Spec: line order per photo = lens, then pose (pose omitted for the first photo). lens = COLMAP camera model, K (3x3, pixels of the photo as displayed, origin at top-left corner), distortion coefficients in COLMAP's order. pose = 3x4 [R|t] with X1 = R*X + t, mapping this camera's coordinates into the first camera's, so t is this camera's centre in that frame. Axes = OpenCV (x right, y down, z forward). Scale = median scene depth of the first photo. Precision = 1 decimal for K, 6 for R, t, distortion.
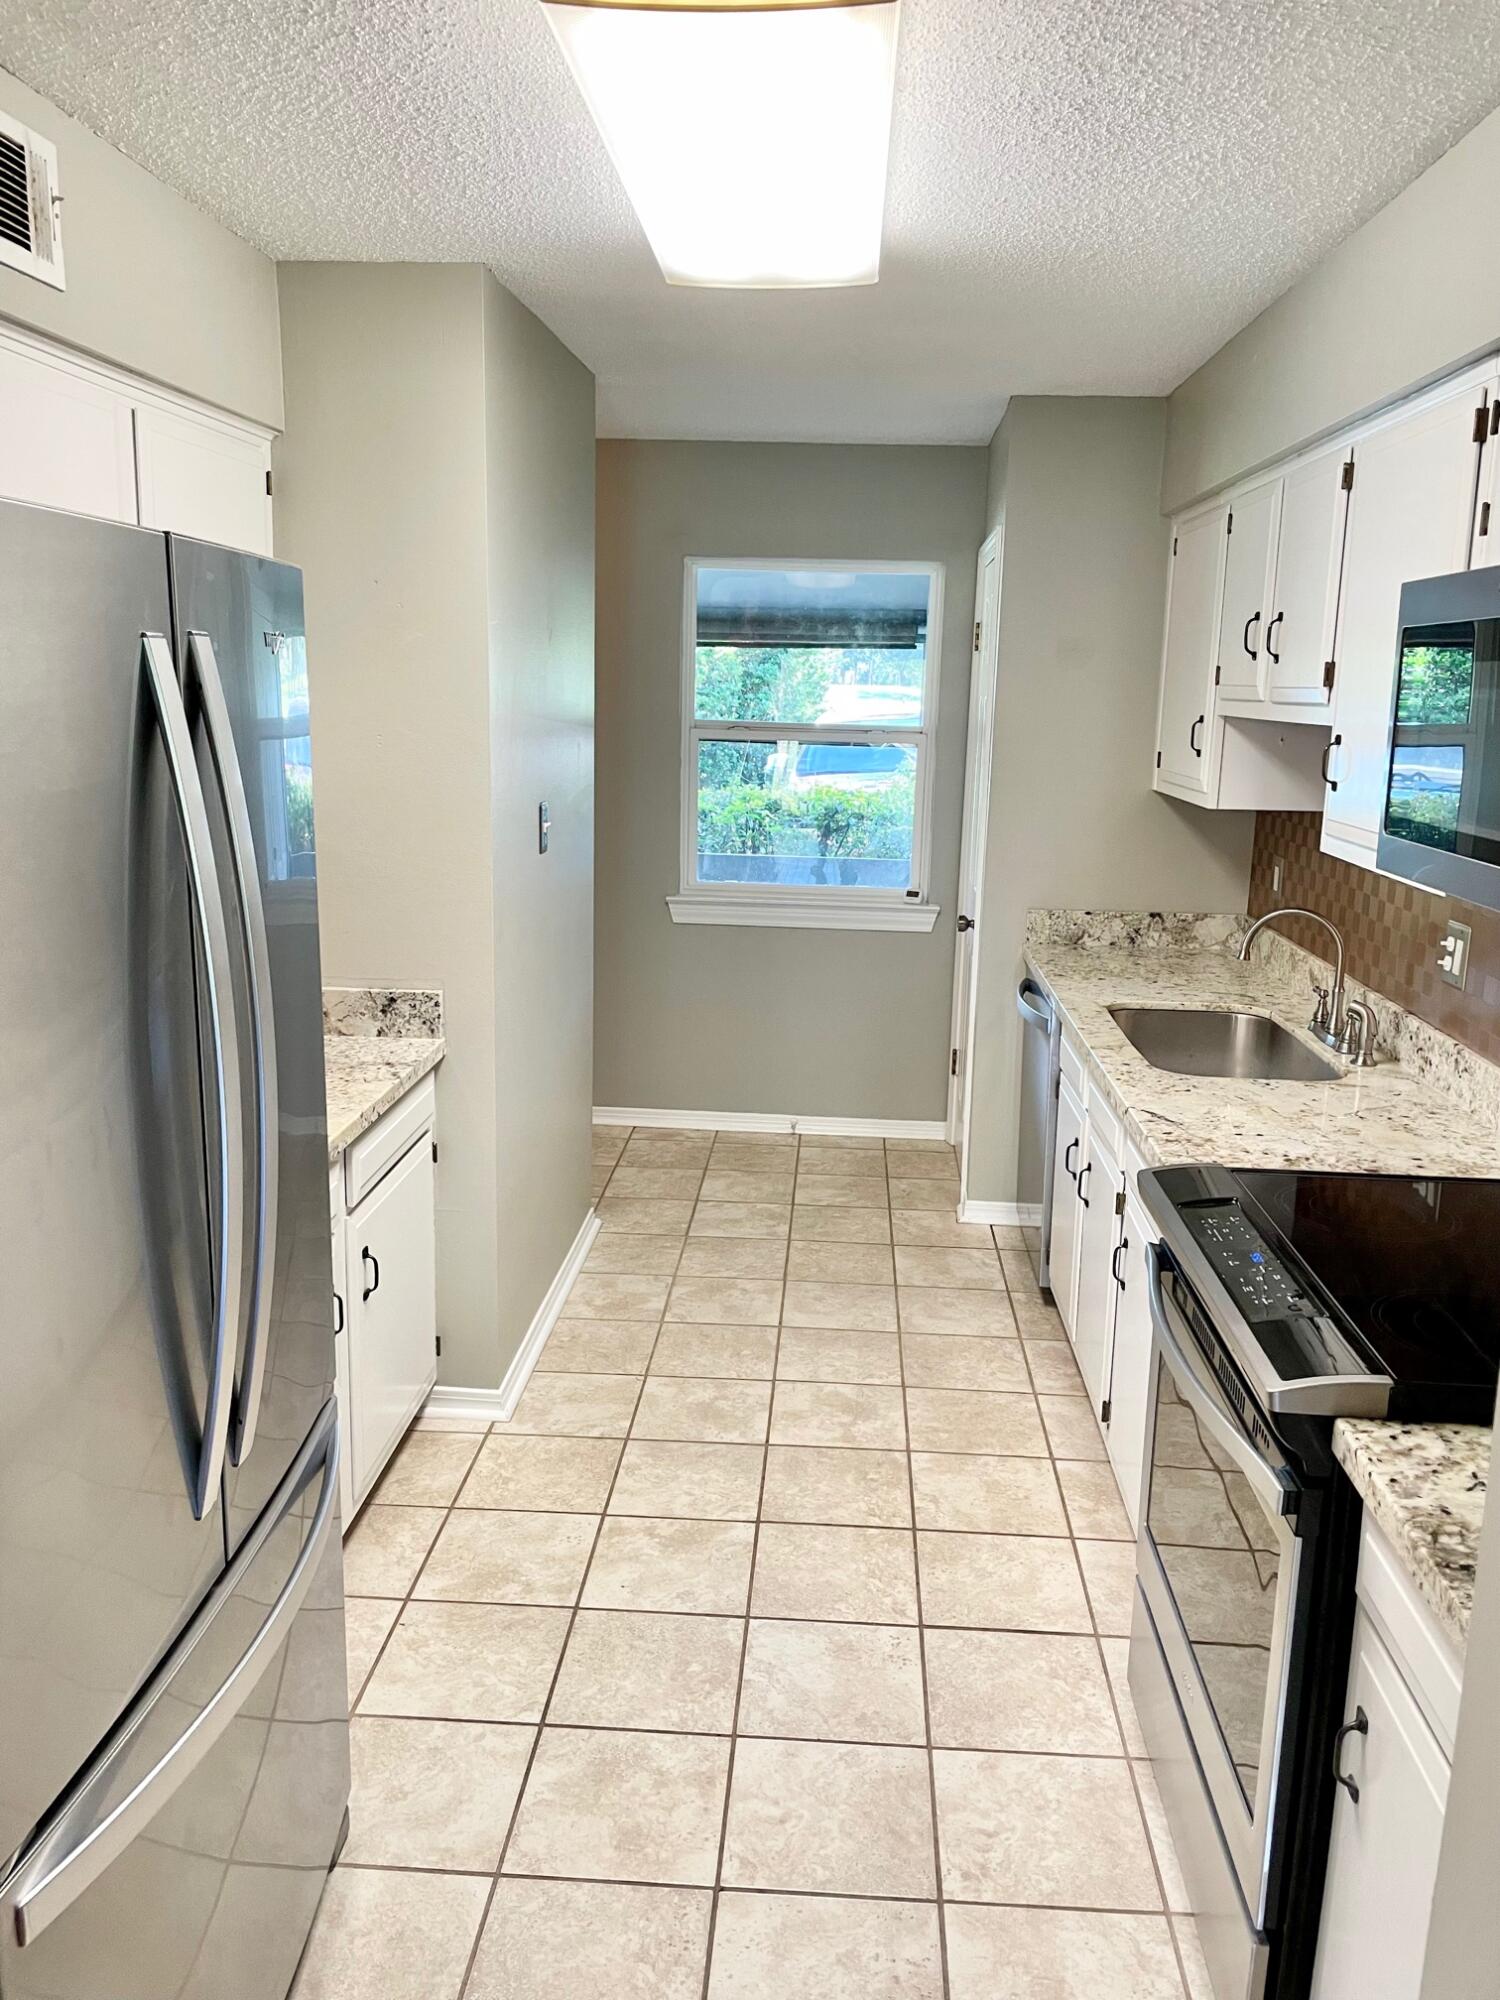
lens RADIAL K [[1523.4, 0, 750.0], [0, 1523.4, 1000.0], [0, 0, 1]] dist [0.001655, 0.000493]
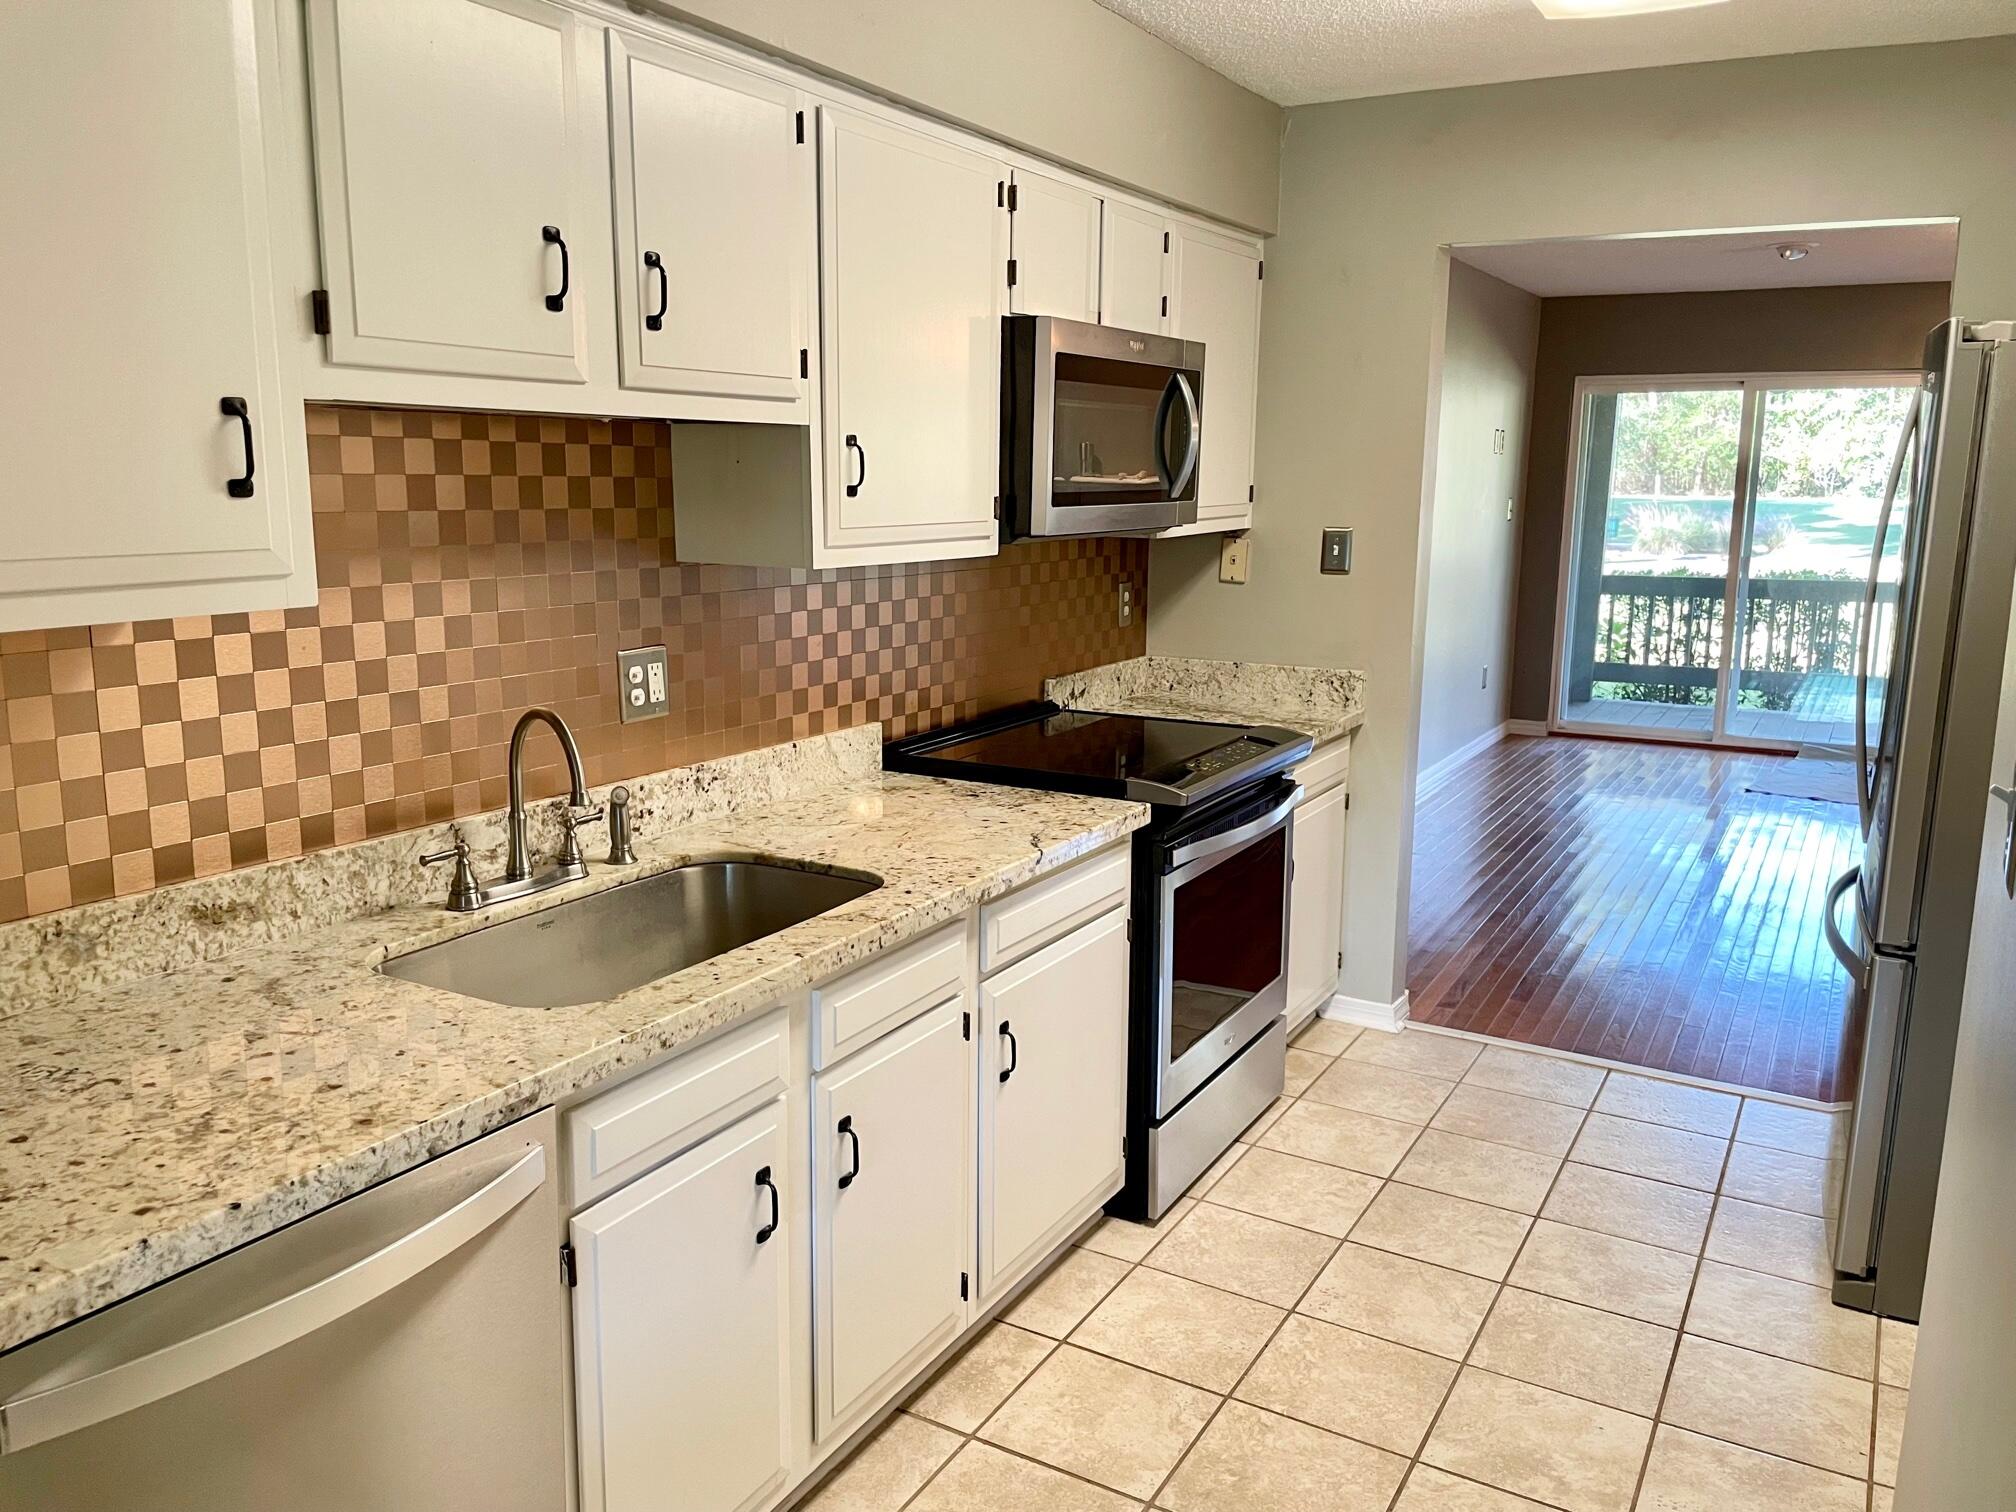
lens RADIAL K [[1535.6, 0, 1008.0], [0, 1535.6, 756.0], [0, 0, 1]] dist [0.001655, 0.000493]
pose [[-0.896854, -0.113824, 0.427431, -0.116488], [0.060016, 0.926073, 0.372540, -0.332898], [-0.438237, 0.359767, -0.823721, 1.813348]]
